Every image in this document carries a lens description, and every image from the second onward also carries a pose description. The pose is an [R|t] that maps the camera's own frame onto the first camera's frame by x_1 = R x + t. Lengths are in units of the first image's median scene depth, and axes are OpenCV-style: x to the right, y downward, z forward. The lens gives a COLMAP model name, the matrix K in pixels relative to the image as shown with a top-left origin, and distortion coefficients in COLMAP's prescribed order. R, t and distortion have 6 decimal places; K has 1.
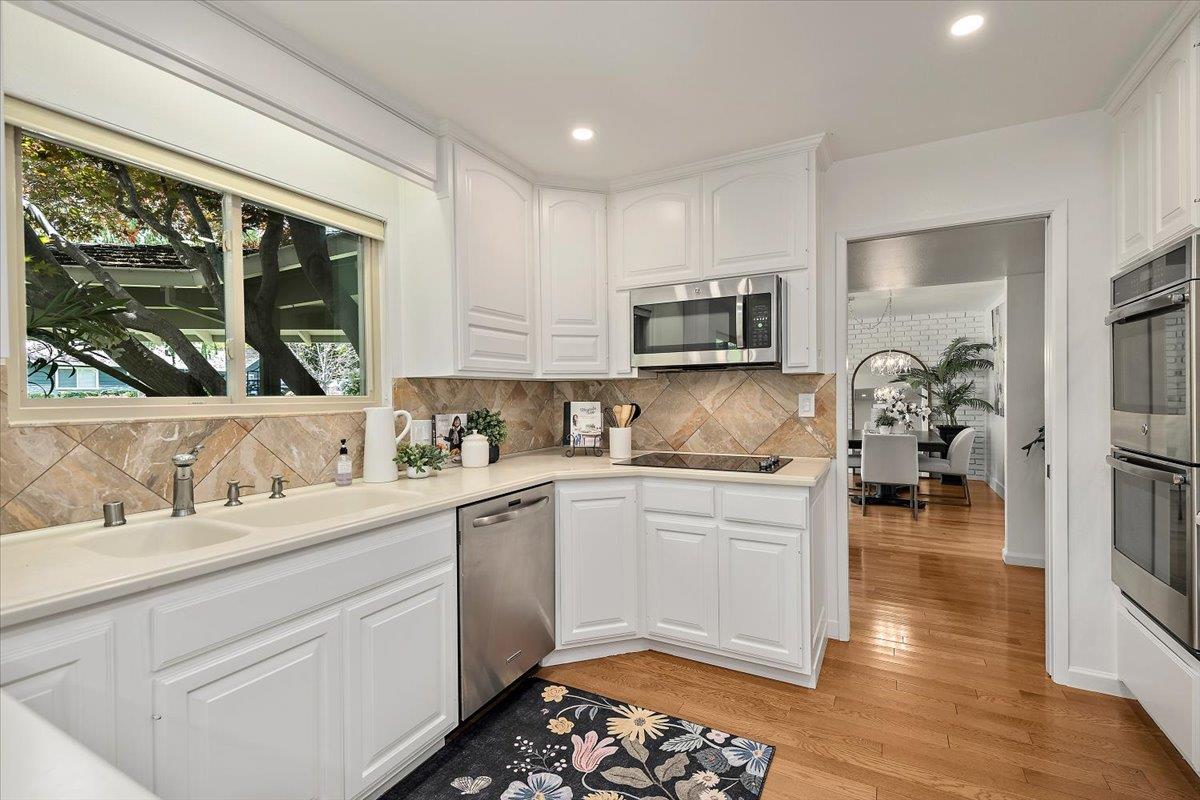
lens RADIAL K [[527.1, 0, 600.0], [0, 527.1, 400.0], [0, 0, 1]] dist [-0.000283, -0.000431]
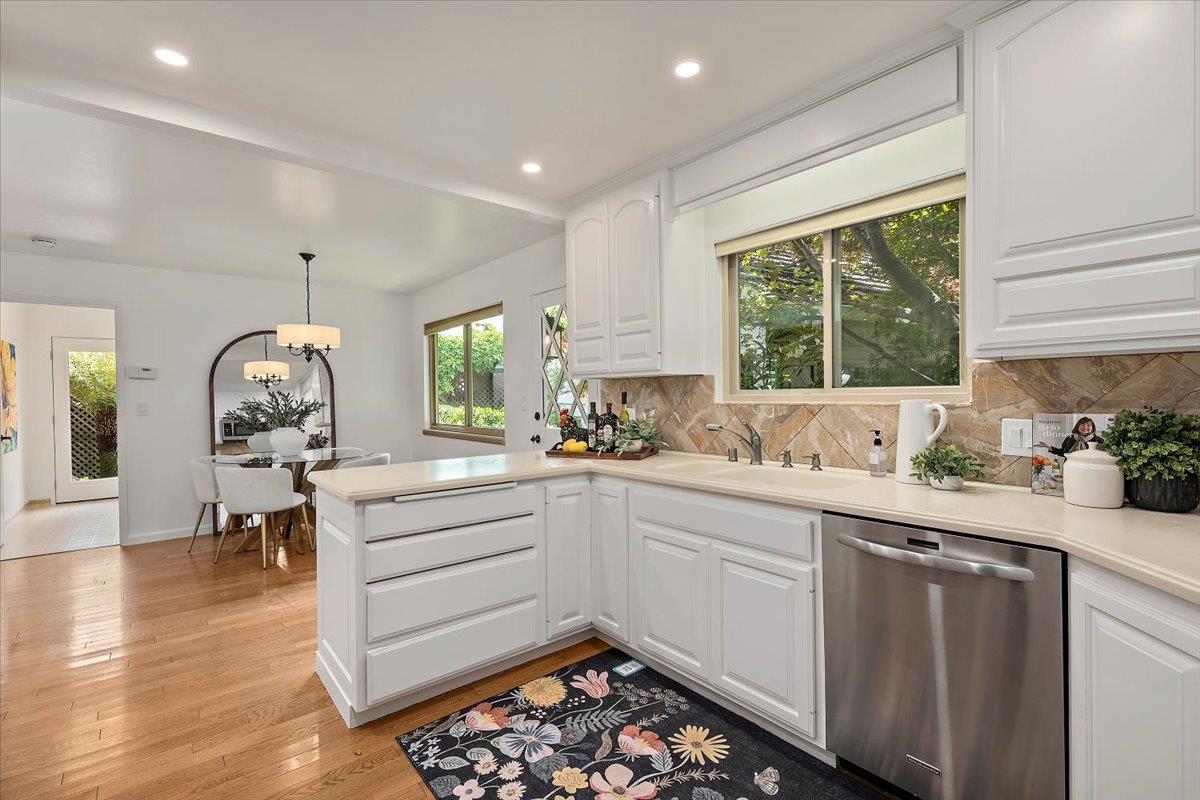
lens RADIAL K [[538.7, 0, 614.1], [0, 538.7, 400.0], [0, 0, 1]] dist [-0.000638, -0.000233]
pose [[-0.362144, 0.022331, -0.931855, 0.518918], [0.005779, 0.999748, 0.021712, -0.007007], [0.932104, 0.002478, -0.362181, 0.719791]]
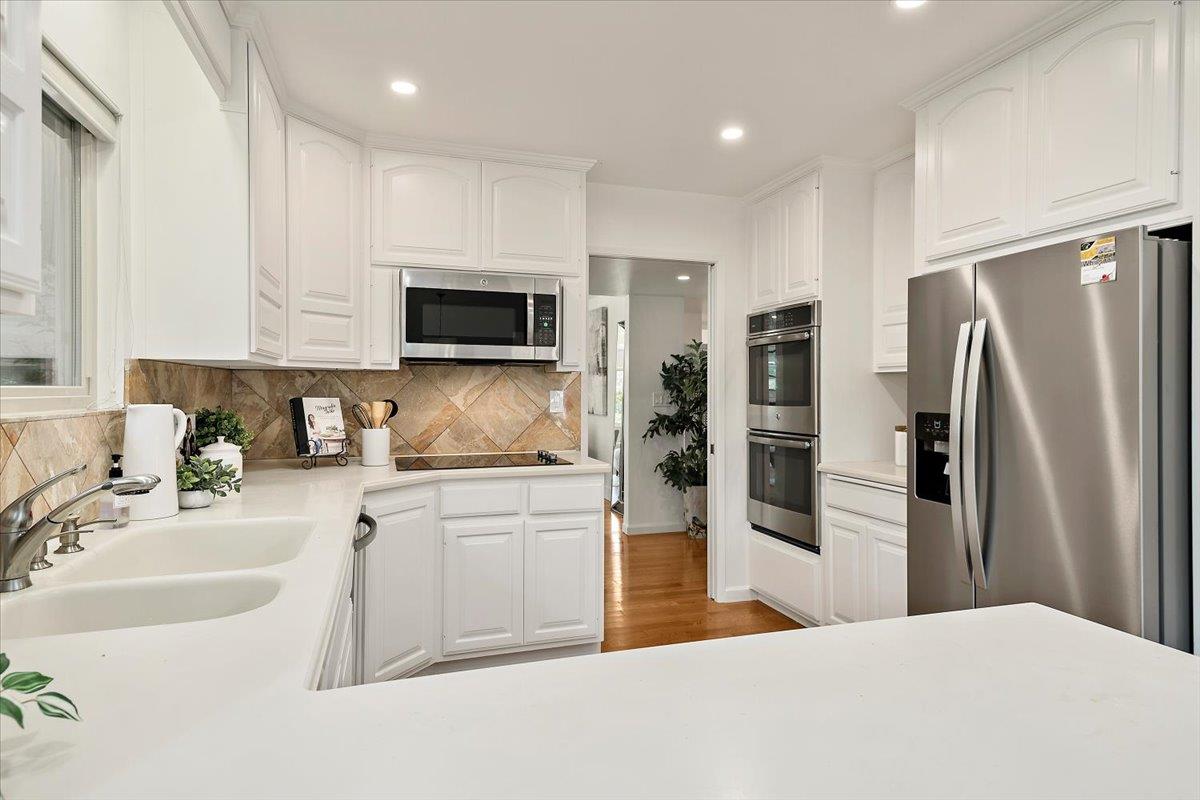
lens RADIAL K [[659.4, 0, 601.3], [0, 659.4, 383.4], [0, 0, 1]] dist [0.005076, -0.000282]
pose [[0.688864, 0.019769, 0.724621, -0.532018], [-0.003443, 0.999706, -0.024001, 0.005200], [-0.724882, 0.014038, 0.688730, 0.022617]]
